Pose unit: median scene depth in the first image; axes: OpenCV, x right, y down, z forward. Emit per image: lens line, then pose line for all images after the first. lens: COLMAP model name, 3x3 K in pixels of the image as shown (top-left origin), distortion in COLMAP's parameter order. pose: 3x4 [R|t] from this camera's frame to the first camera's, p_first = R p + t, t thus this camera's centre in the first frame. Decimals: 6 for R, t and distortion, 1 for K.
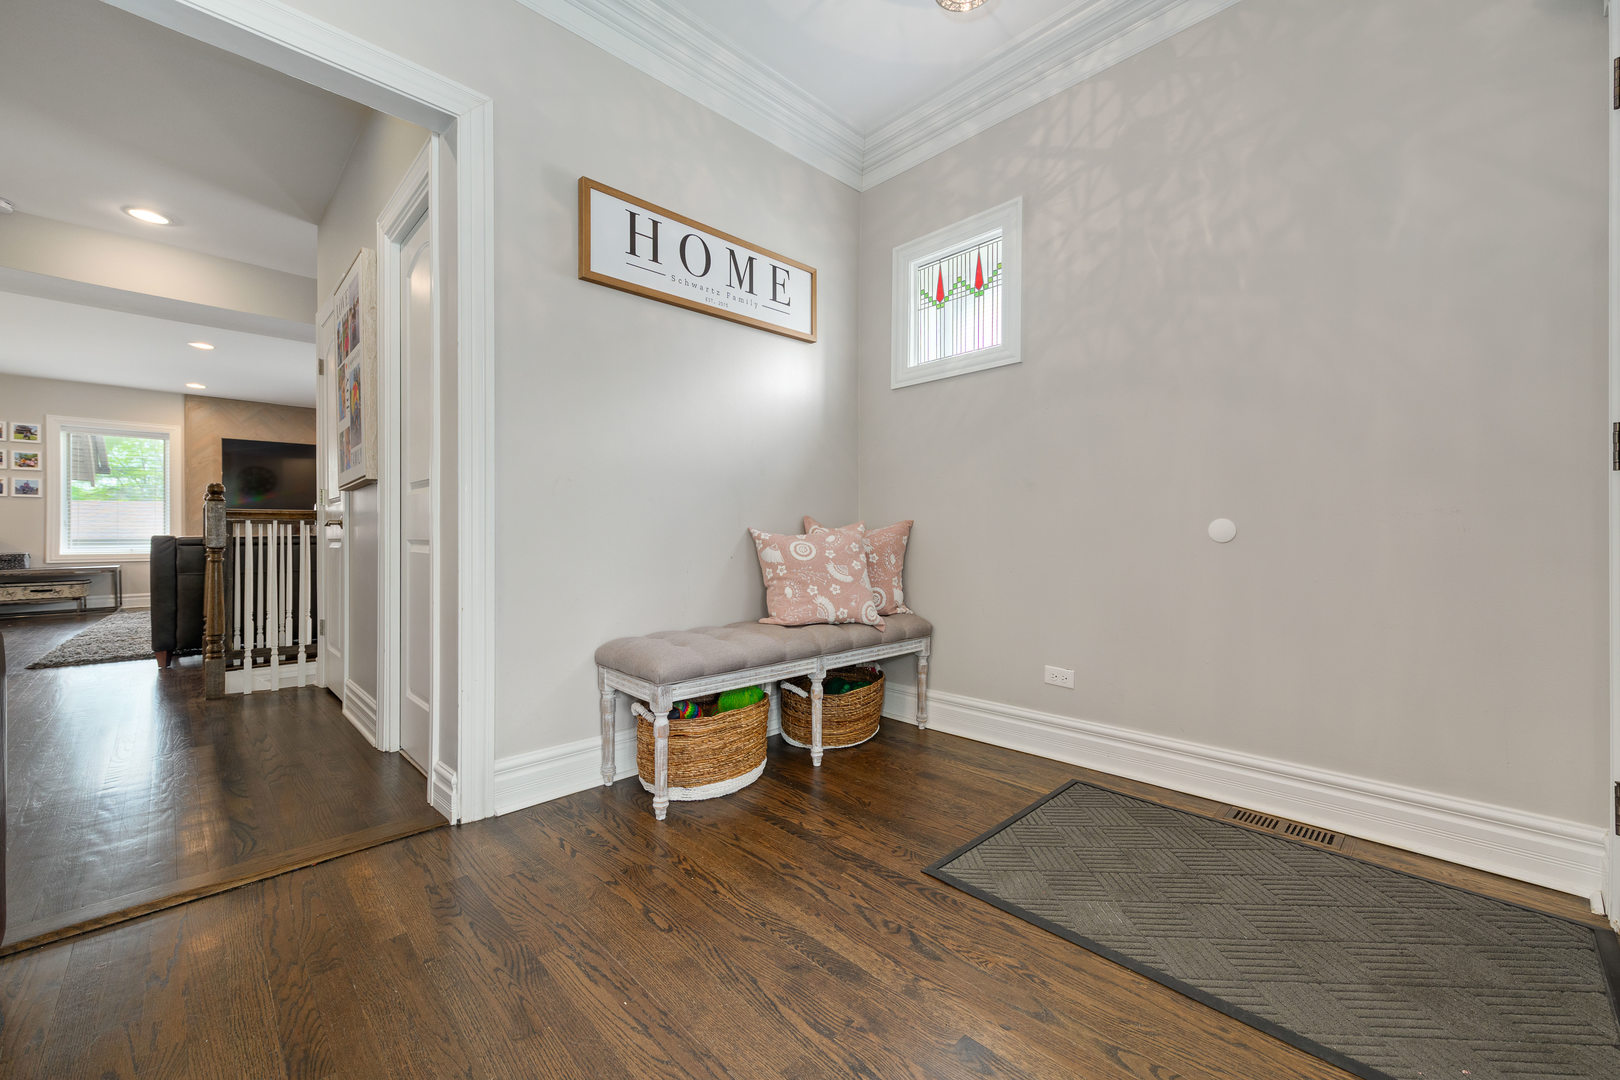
lens RADIAL K [[631.9, 0, 803.1], [0, 631.9, 531.3], [0, 0, 1]] dist [0.009824, 0.000124]
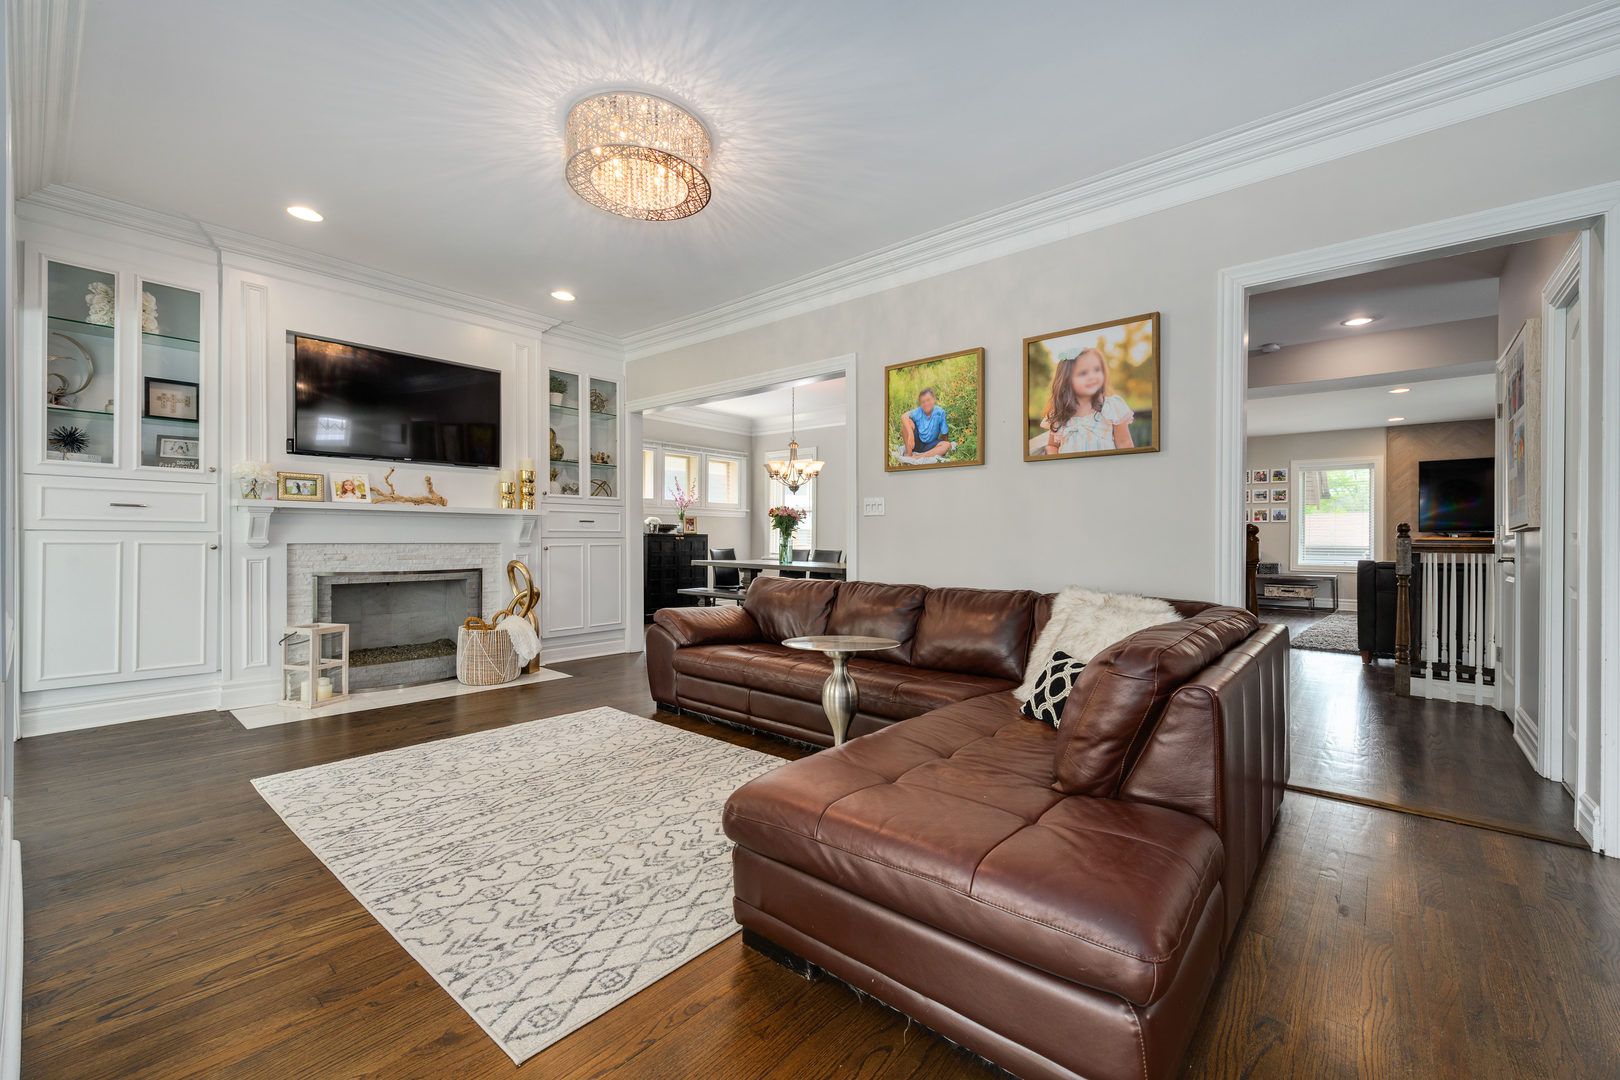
lens RADIAL K [[666.5, 0, 814.6], [0, 666.5, 540.5], [0, 0, 1]] dist [0.008882, -0.000692]
pose [[0.089866, 0.007224, -0.995928, 0.271209], [0.001377, 0.999972, 0.007378, -0.051380], [0.995953, -0.002034, 0.089854, -0.254479]]
